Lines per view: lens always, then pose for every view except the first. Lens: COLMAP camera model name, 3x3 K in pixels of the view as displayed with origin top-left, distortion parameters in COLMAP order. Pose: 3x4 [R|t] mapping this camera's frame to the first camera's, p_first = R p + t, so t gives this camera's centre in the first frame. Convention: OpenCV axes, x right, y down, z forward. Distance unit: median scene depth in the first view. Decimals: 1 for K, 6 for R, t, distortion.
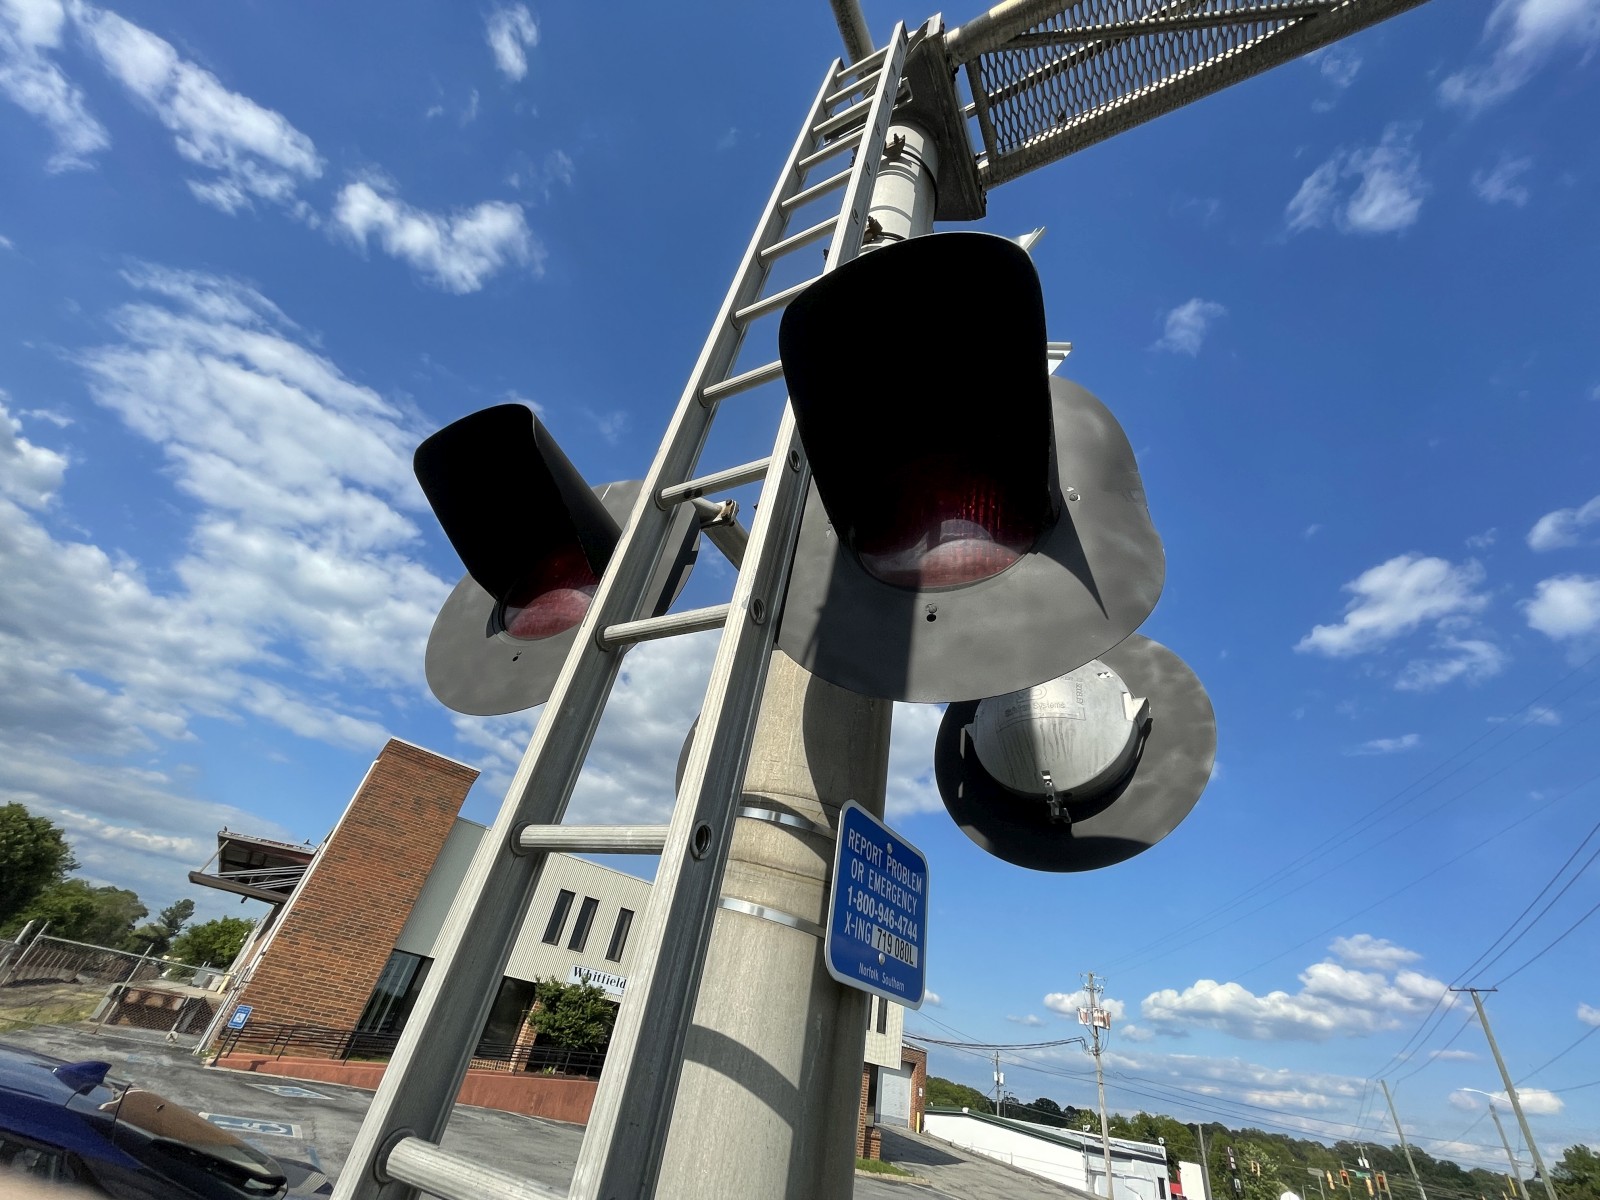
lens RADIAL K [[641.8, 0, 805.6], [0, 641.8, 595.6], [0, 0, 1]] dist [-0.005760, -0.000871]
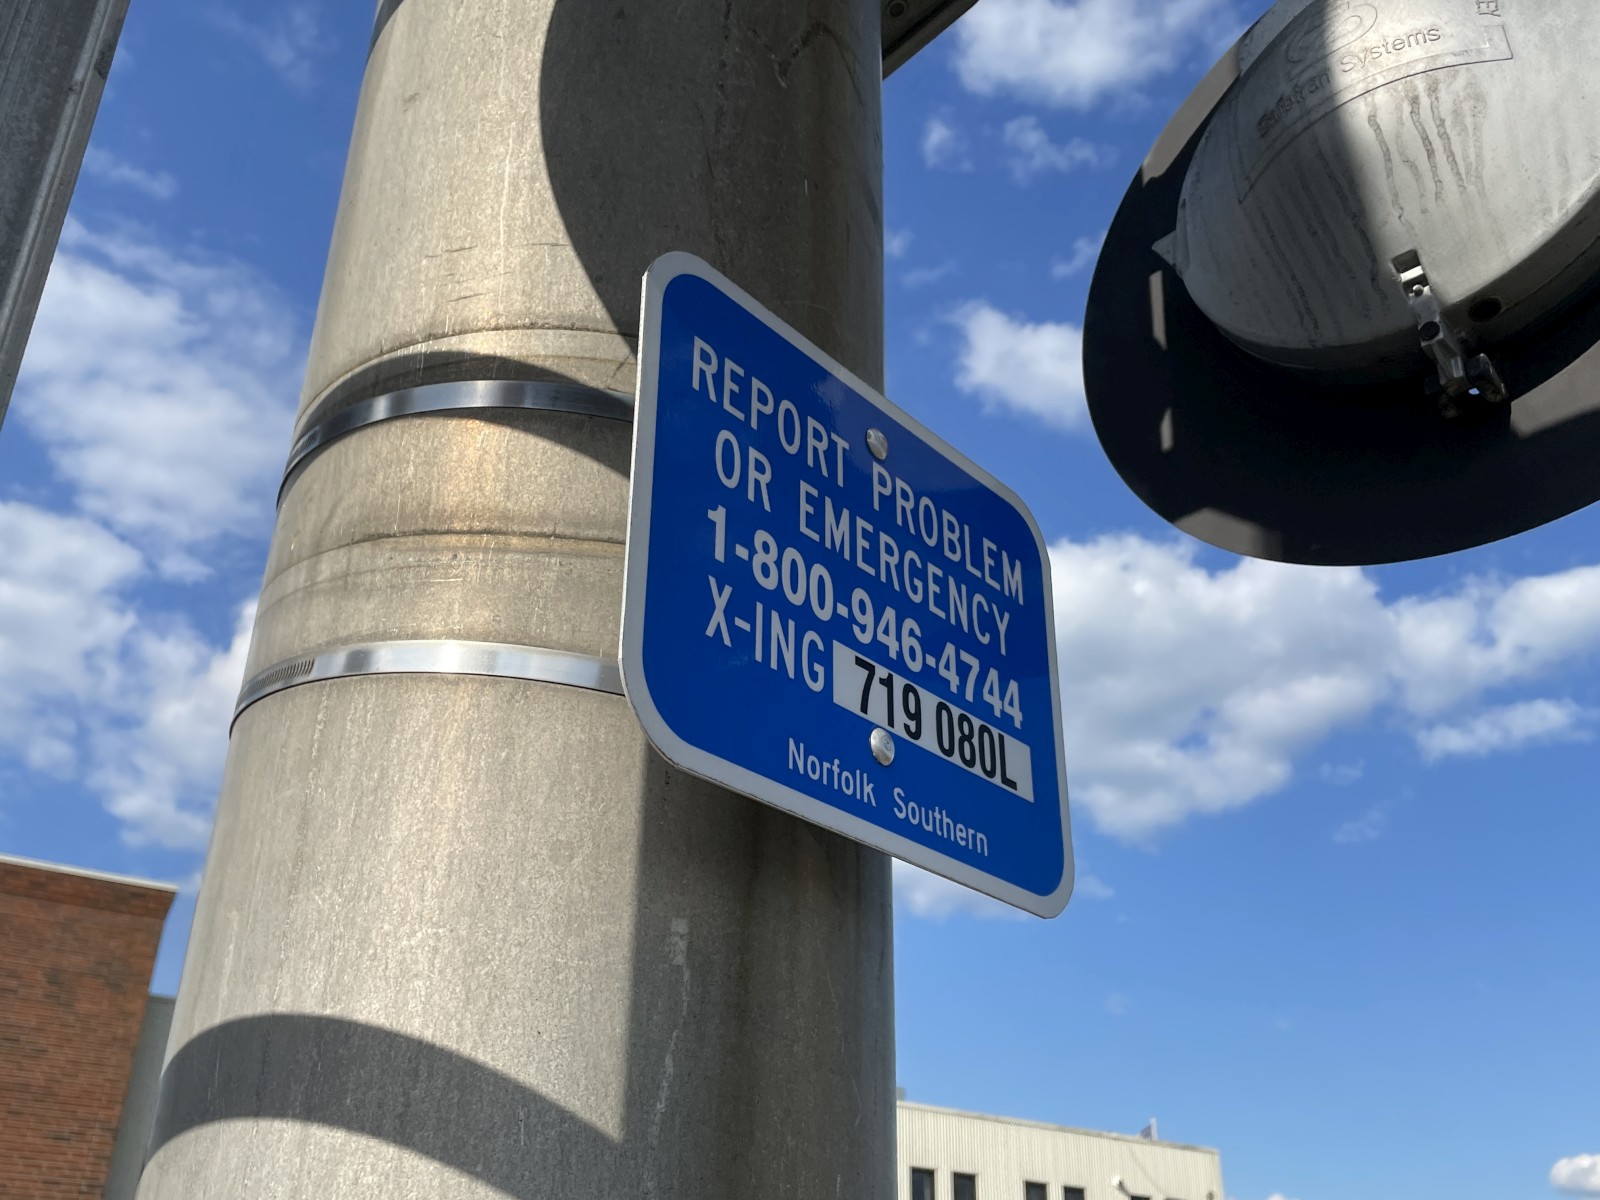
lens RADIAL K [[1477.5, 0, 801.8], [0, 1477.5, 643.0], [0, 0, 1]] dist [0.021385, 0.000000]
pose [[0.979983, -0.185527, -0.072202, 0.129195], [0.193756, 0.972155, 0.131809, 0.389221], [0.045738, -0.143160, 0.988642, 0.302233]]
